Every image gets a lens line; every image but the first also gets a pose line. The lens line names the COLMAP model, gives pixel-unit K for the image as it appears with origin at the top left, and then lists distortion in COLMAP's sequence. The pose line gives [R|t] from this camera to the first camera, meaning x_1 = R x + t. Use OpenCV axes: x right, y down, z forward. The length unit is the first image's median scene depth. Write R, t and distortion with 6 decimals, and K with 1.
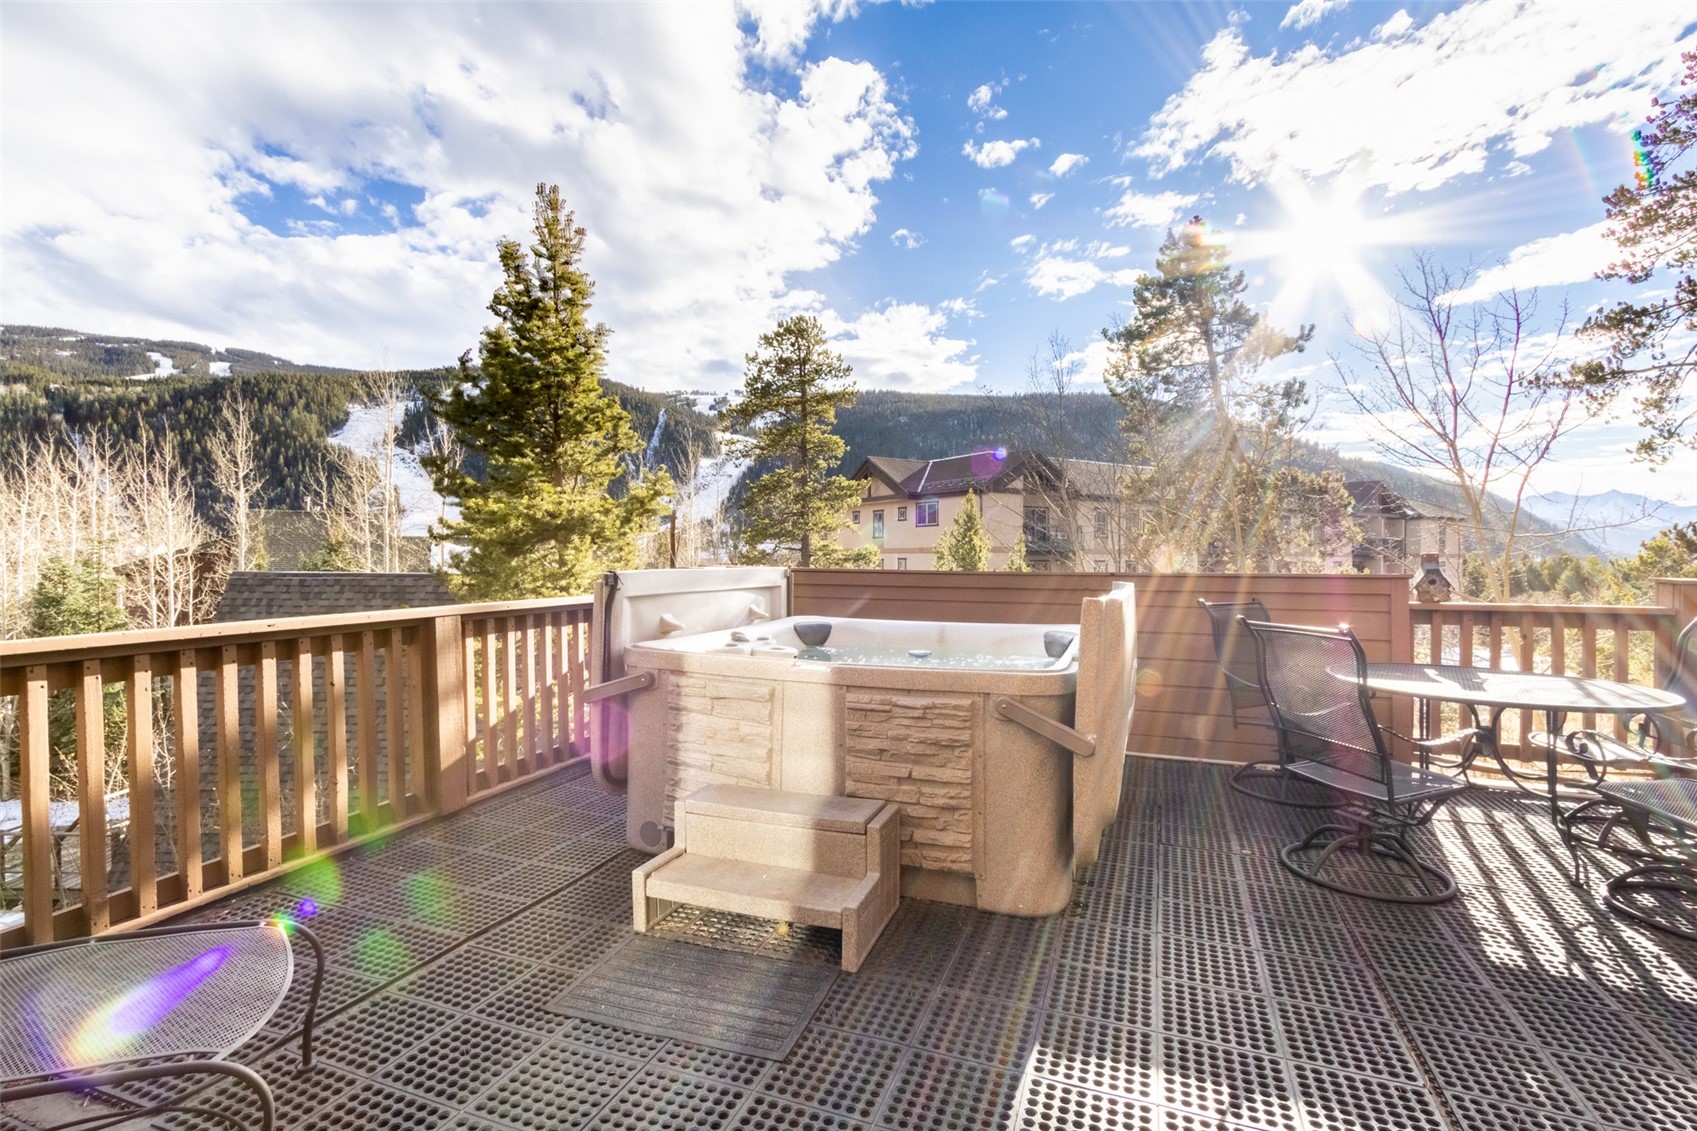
lens RADIAL K [[793.0, 0, 845.7], [0, 793.0, 564.8], [0, 0, 1]] dist [-0.002670, -0.000828]
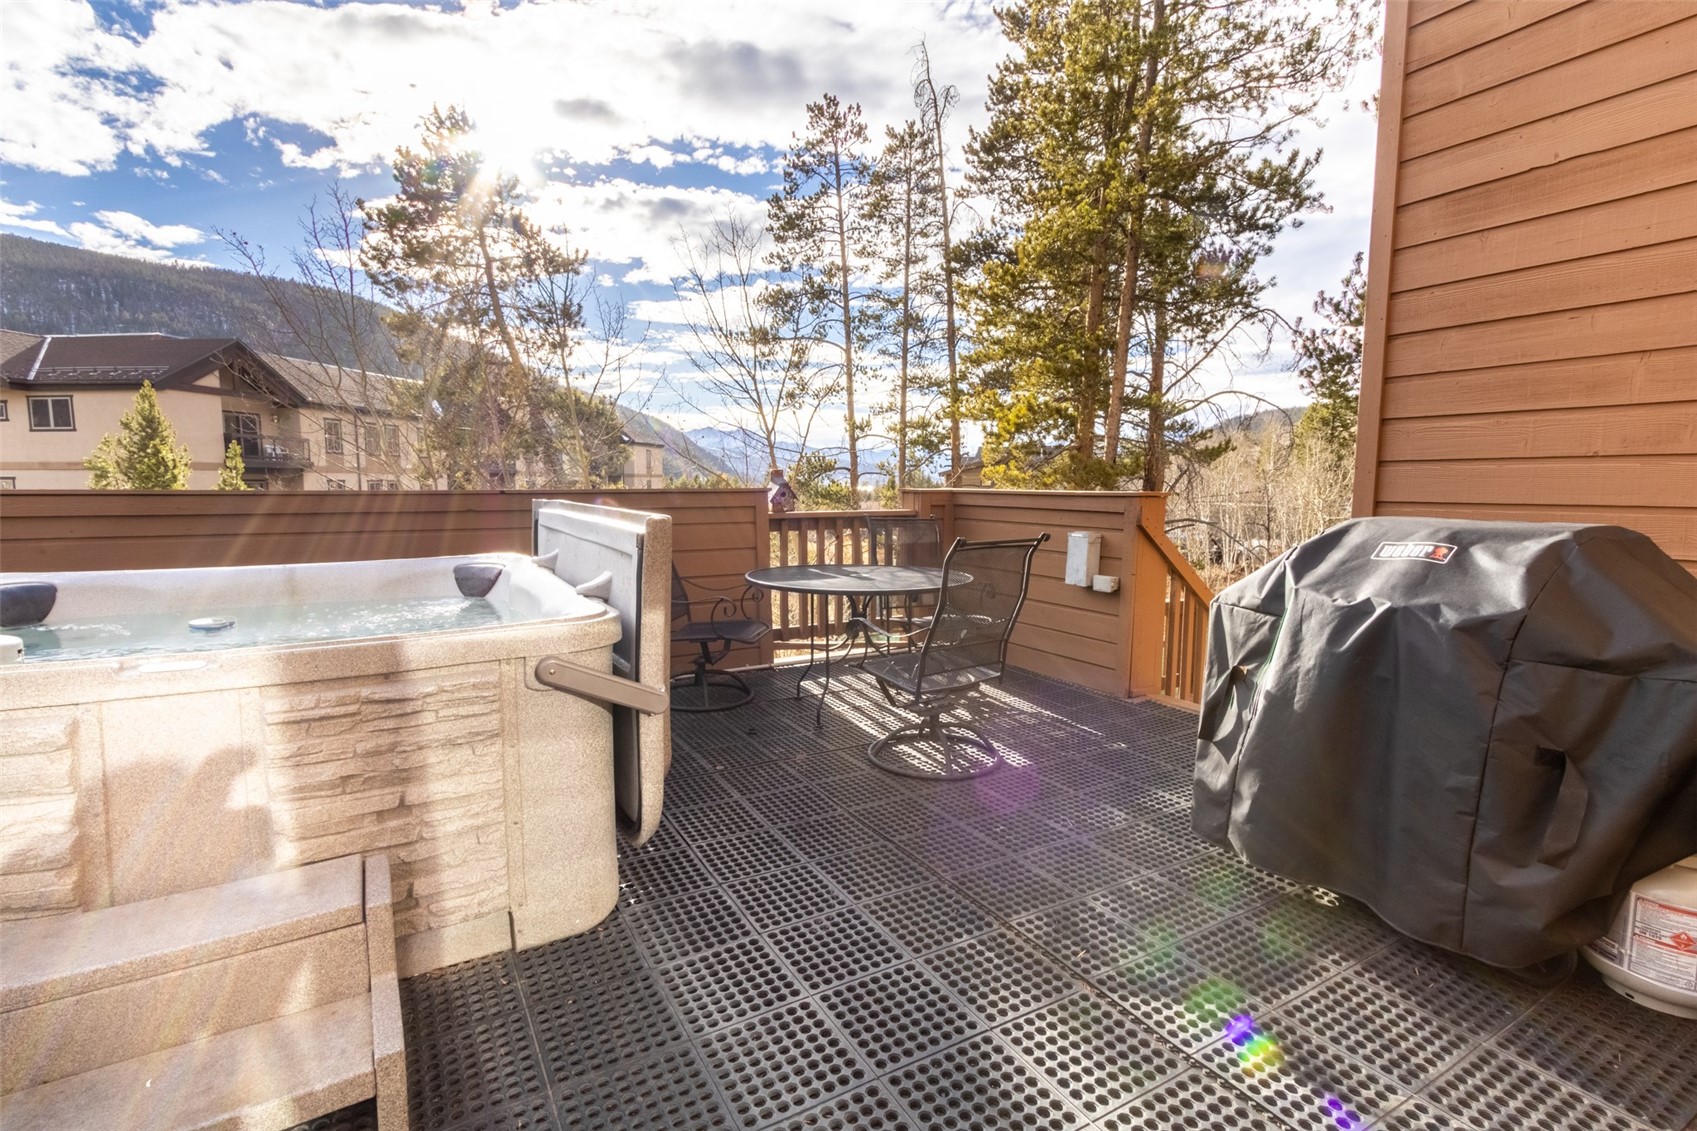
lens RADIAL K [[793.0, 0, 850.9], [0, 793.0, 565.0], [0, 0, 1]] dist [-0.002670, -0.000828]
pose [[0.625149, -0.084711, 0.775895, -0.060257], [0.005626, 0.994556, 0.104051, 0.002533], [-0.780485, -0.060682, 0.622222, 0.111256]]
